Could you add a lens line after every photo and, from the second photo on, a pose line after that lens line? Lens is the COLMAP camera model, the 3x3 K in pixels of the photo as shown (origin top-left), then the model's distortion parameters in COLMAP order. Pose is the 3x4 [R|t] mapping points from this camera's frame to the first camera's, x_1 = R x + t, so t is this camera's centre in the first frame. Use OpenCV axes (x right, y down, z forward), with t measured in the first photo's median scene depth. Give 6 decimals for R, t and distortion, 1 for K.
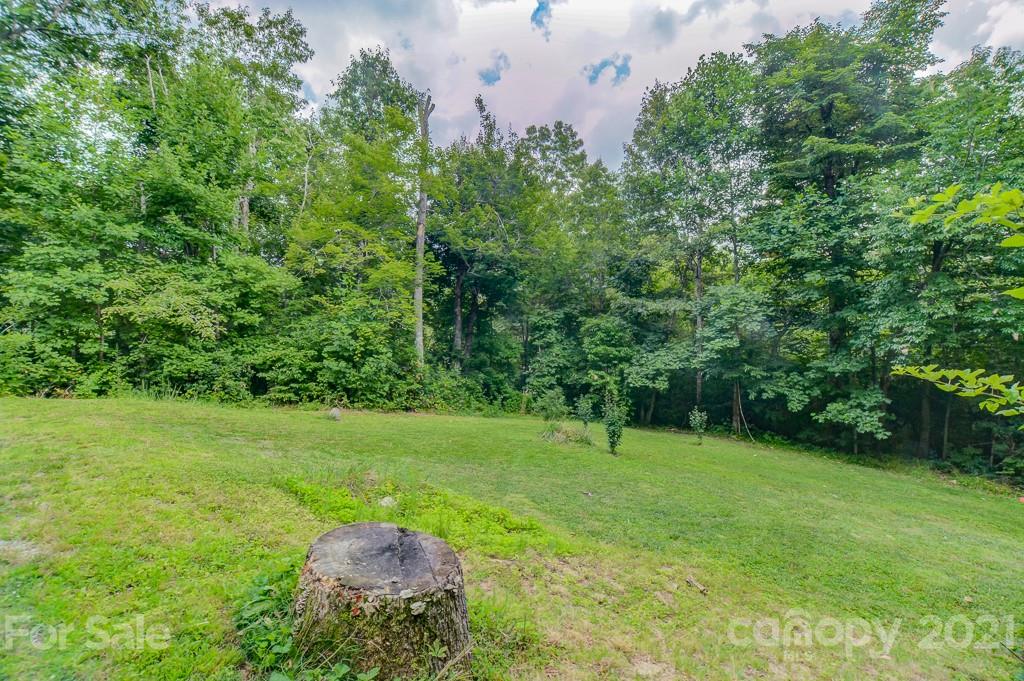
lens RADIAL K [[454.4, 0, 513.0], [0, 454.4, 337.3], [0, 0, 1]] dist [-0.030395, 0.000819]
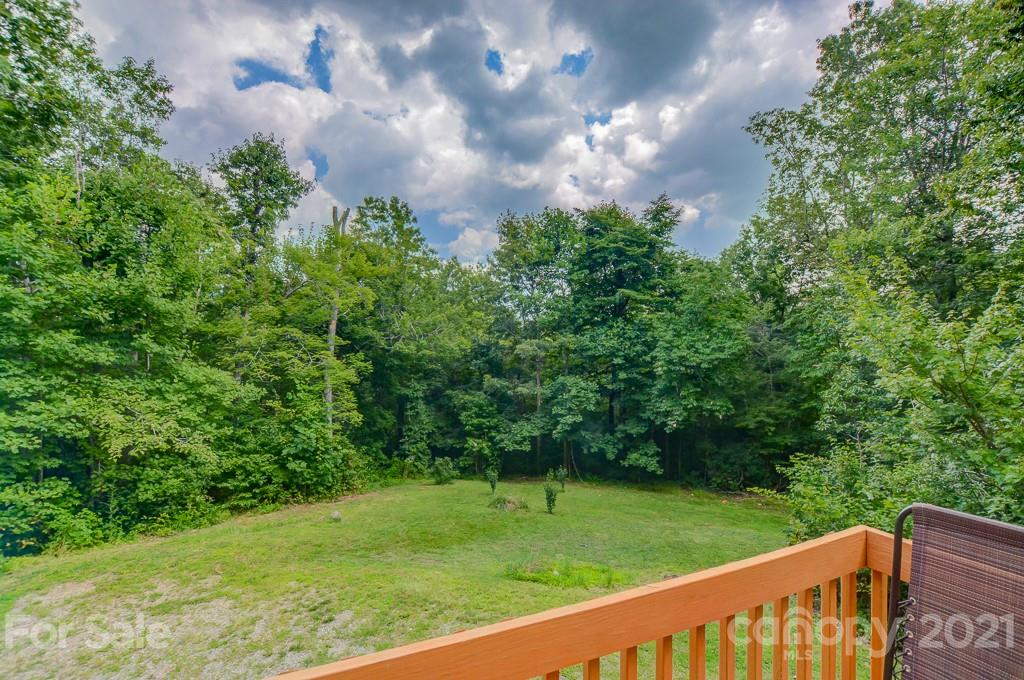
lens RADIAL K [[453.7, 0, 514.2], [0, 453.7, 340.3], [0, 0, 1]] dist [-0.029147, 0.000940]
pose [[0.865166, 0.021425, 0.501027, -0.442267], [0.005196, 0.998650, -0.051678, -0.165944], [-0.501458, 0.047313, 0.863887, -0.193100]]
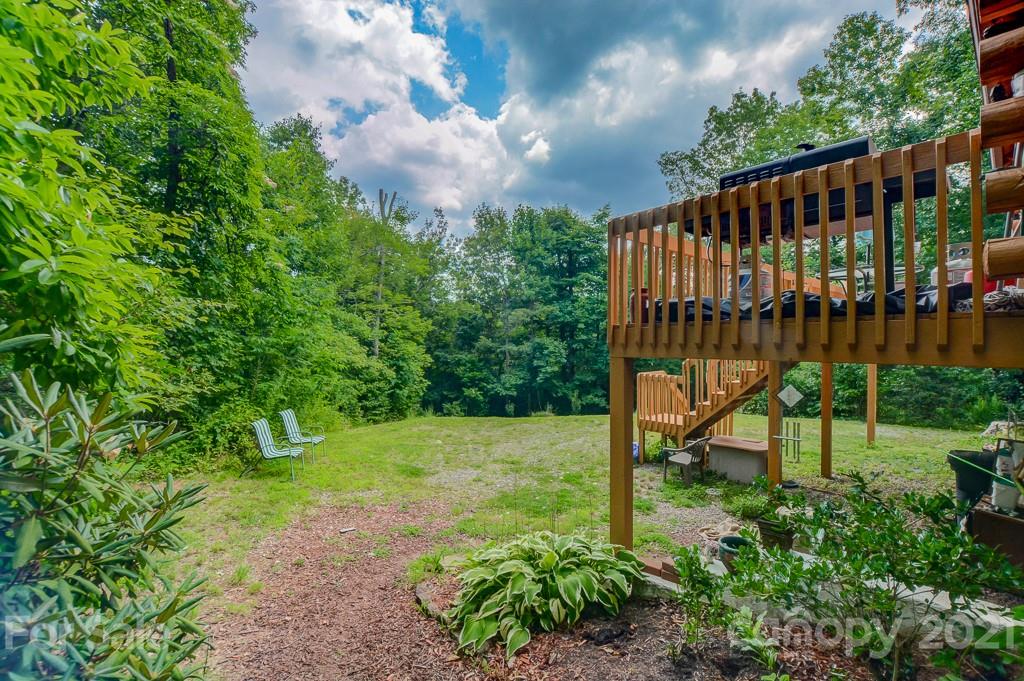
lens RADIAL K [[454.4, 0, 513.0], [0, 454.4, 337.3], [0, 0, 1]] dist [-0.030395, 0.000819]
pose [[0.663092, 0.021279, 0.748235, -1.103328], [0.007747, 0.999347, -0.035286, -0.054580], [-0.748497, 0.029195, 0.662495, -0.178647]]
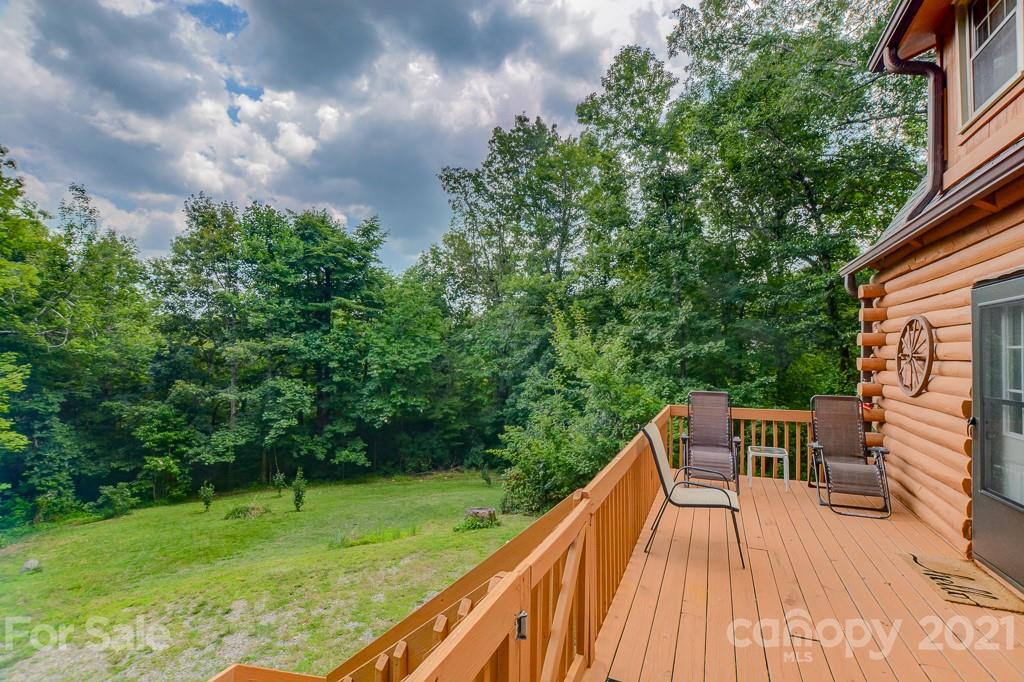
lens RADIAL K [[453.7, 0, 514.2], [0, 453.7, 341.3], [0, 0, 1]] dist [-0.029147, 0.000940]
pose [[0.286409, 0.049496, 0.956828, -0.727387], [0.010039, 0.998455, -0.054654, -0.162292], [-0.958055, 0.025259, 0.285469, -0.128122]]
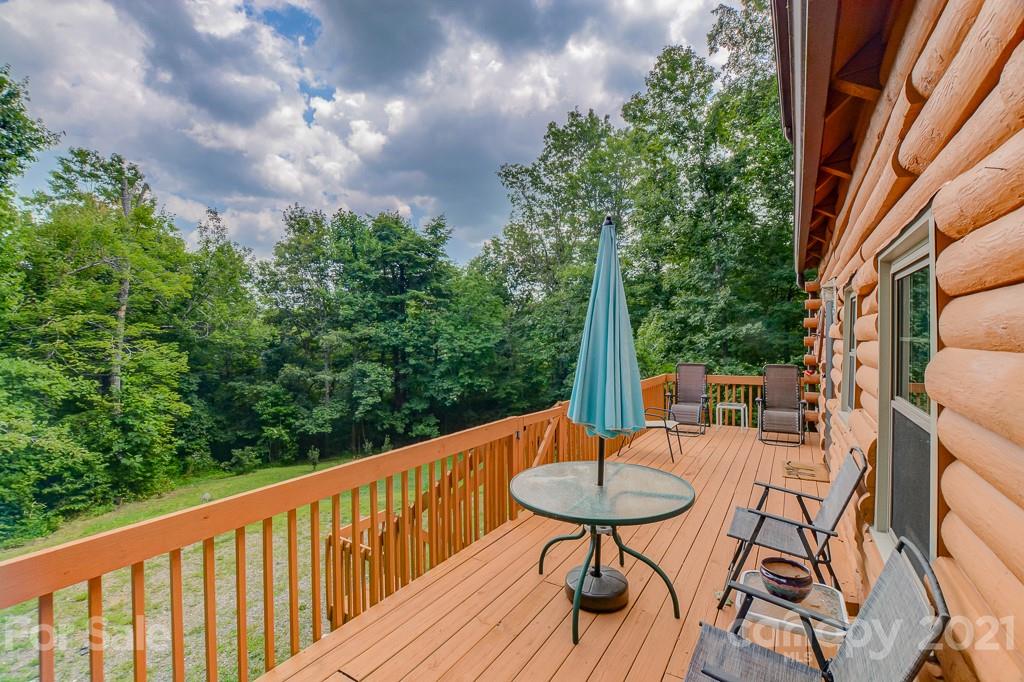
lens RADIAL K [[453.9, 0, 513.2], [0, 453.9, 338.8], [0, 0, 1]] dist [-0.035423, 0.000575]
pose [[0.420304, 0.016830, 0.907227, -0.855733], [0.020356, 0.999401, -0.027971, -0.157447], [-0.907155, 0.030224, 0.419710, -0.202050]]
